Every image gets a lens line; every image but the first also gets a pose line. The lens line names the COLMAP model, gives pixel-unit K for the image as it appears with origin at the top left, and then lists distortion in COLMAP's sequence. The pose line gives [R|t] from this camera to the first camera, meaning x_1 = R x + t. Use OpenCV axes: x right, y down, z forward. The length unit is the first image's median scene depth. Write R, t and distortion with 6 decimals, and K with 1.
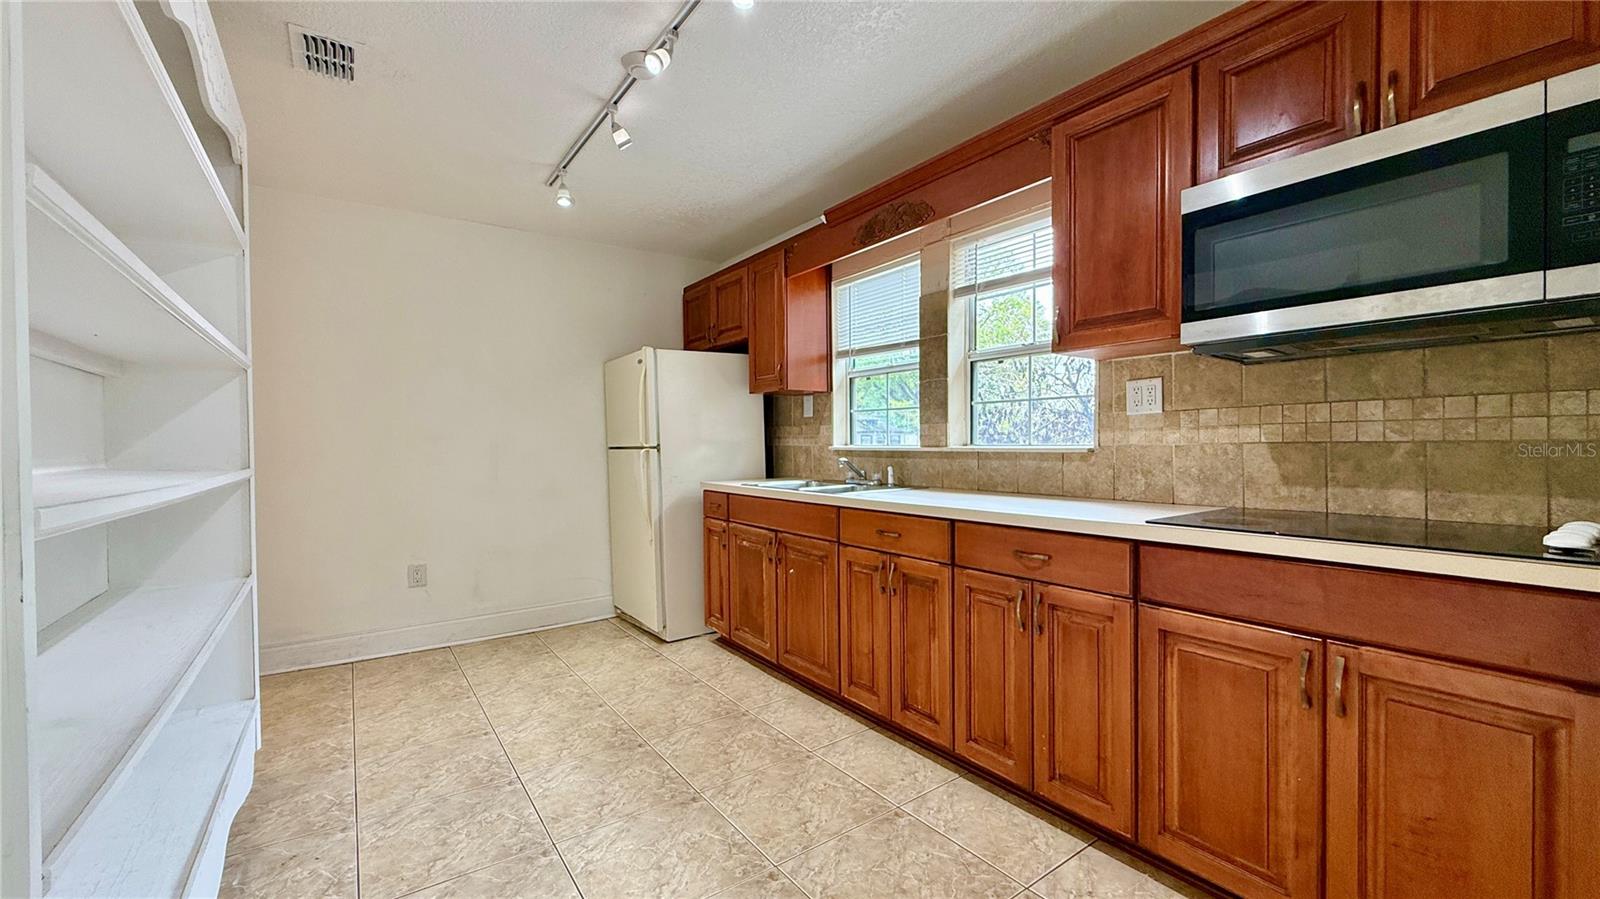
lens RADIAL K [[635.0, 0, 798.1], [0, 635.0, 448.5], [0, 0, 1]] dist [-0.003866, 0.000369]
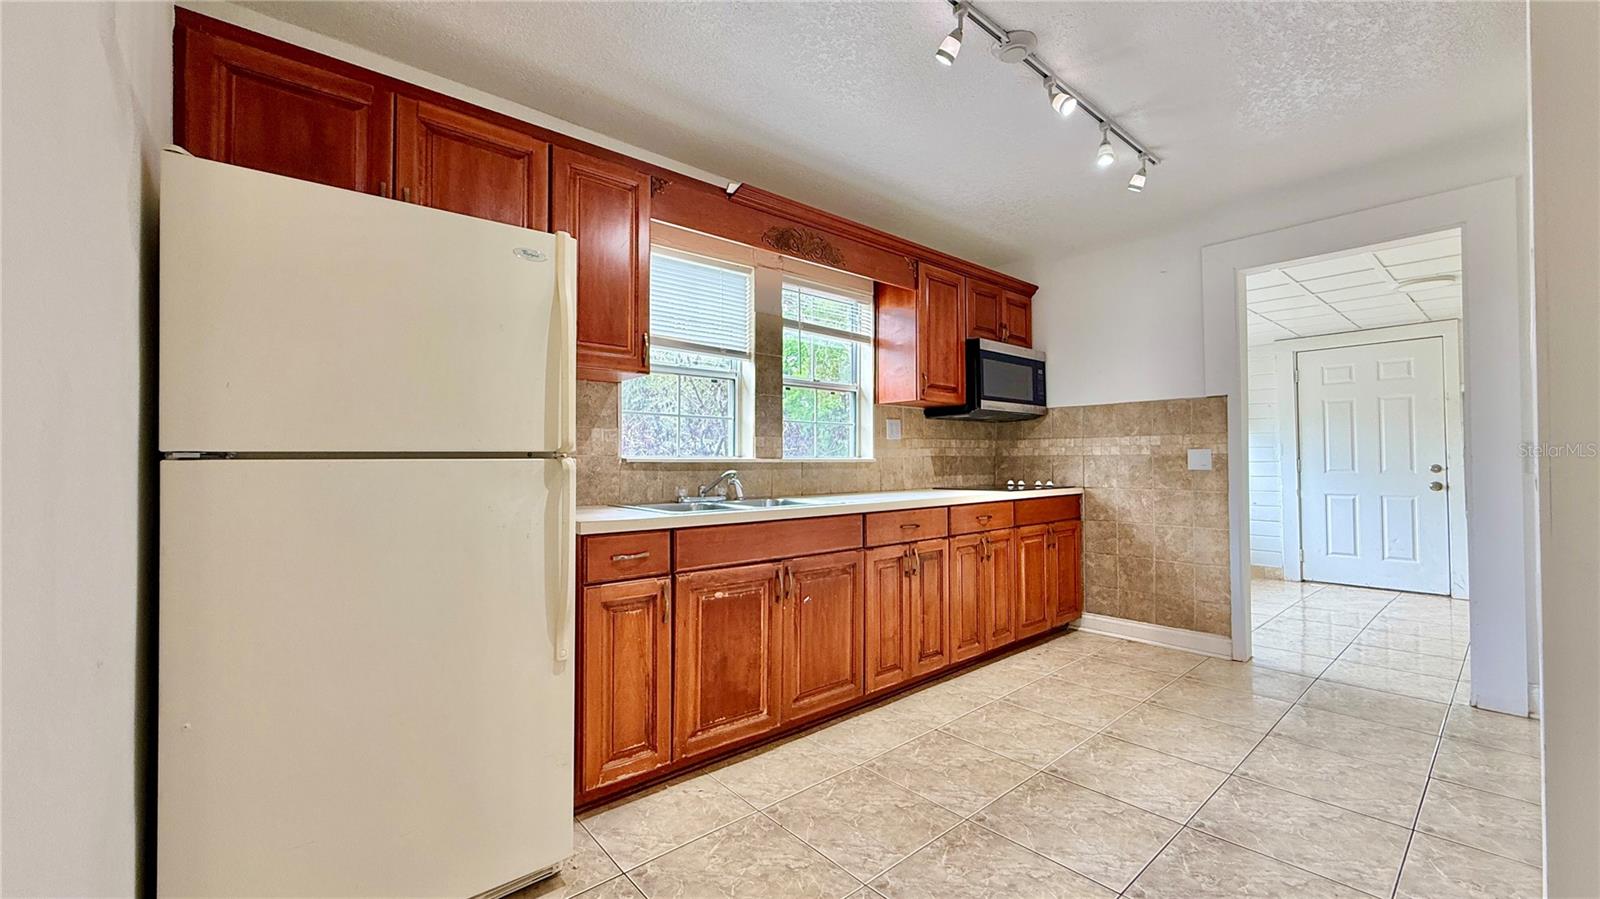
lens RADIAL K [[635.0, 0, 797.0], [0, 635.0, 448.0], [0, 0, 1]] dist [-0.003866, 0.000369]
pose [[-0.095333, 0.029097, 0.995020, -0.968087], [0.013407, 0.999520, -0.027944, 0.011877], [-0.995355, 0.010676, -0.095677, 1.208980]]
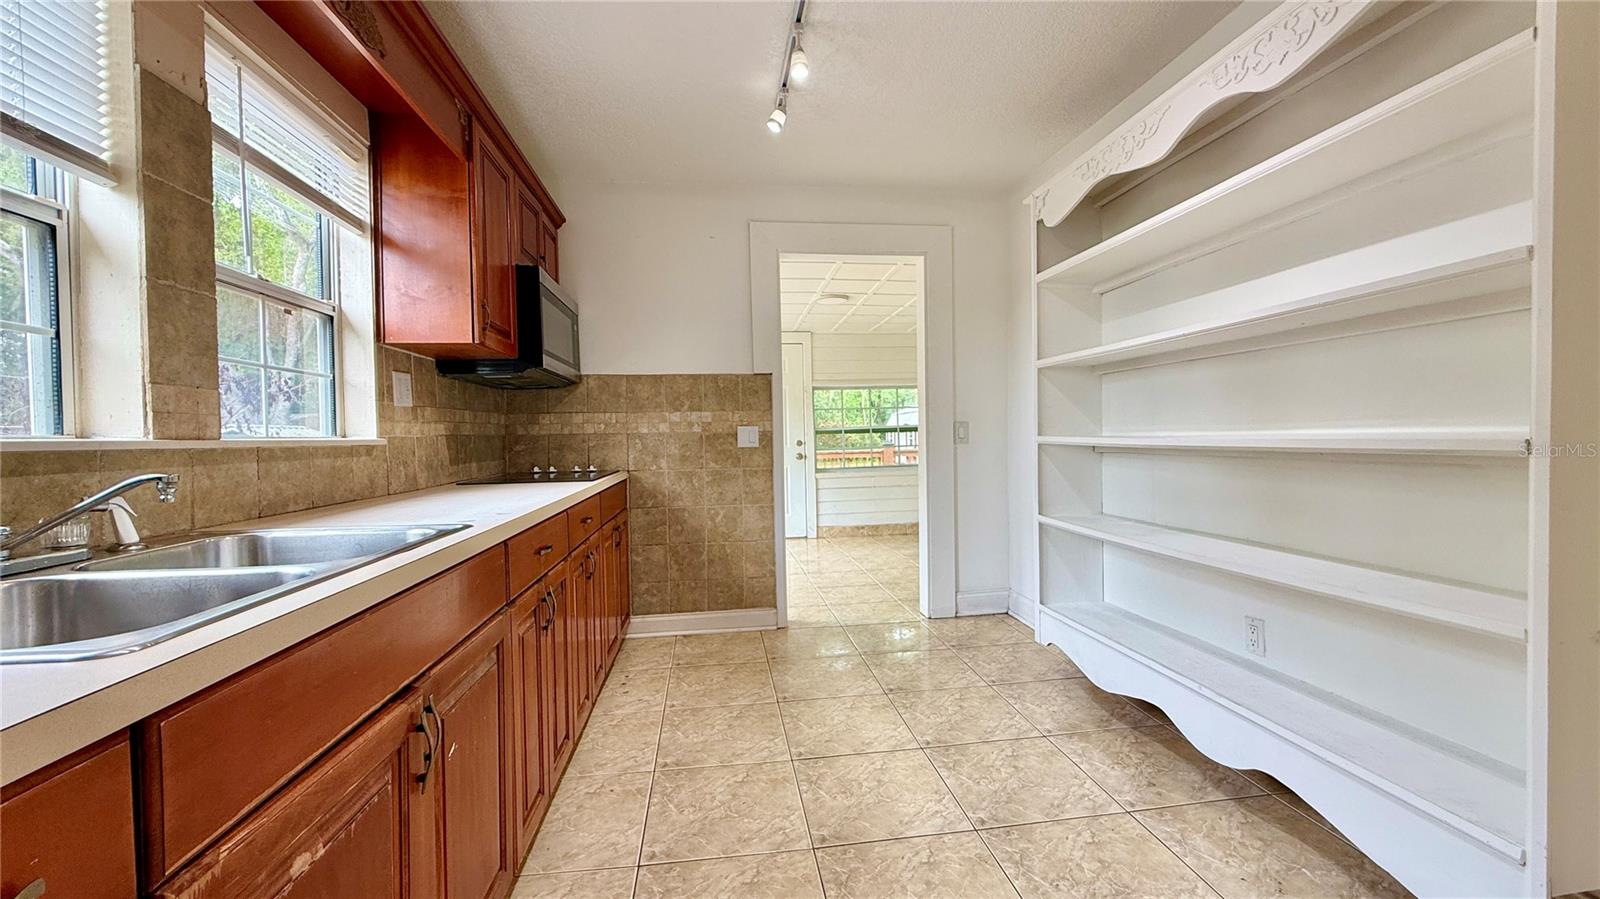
lens RADIAL K [[635.0, 0, 797.9], [0, 635.0, 450.7], [0, 0, 1]] dist [-0.003866, 0.000369]
pose [[-0.885434, 0.012479, 0.464598, -0.419119], [0.028603, 0.999208, 0.027673, 0.005878], [-0.463884, 0.037792, -0.885089, 1.367838]]
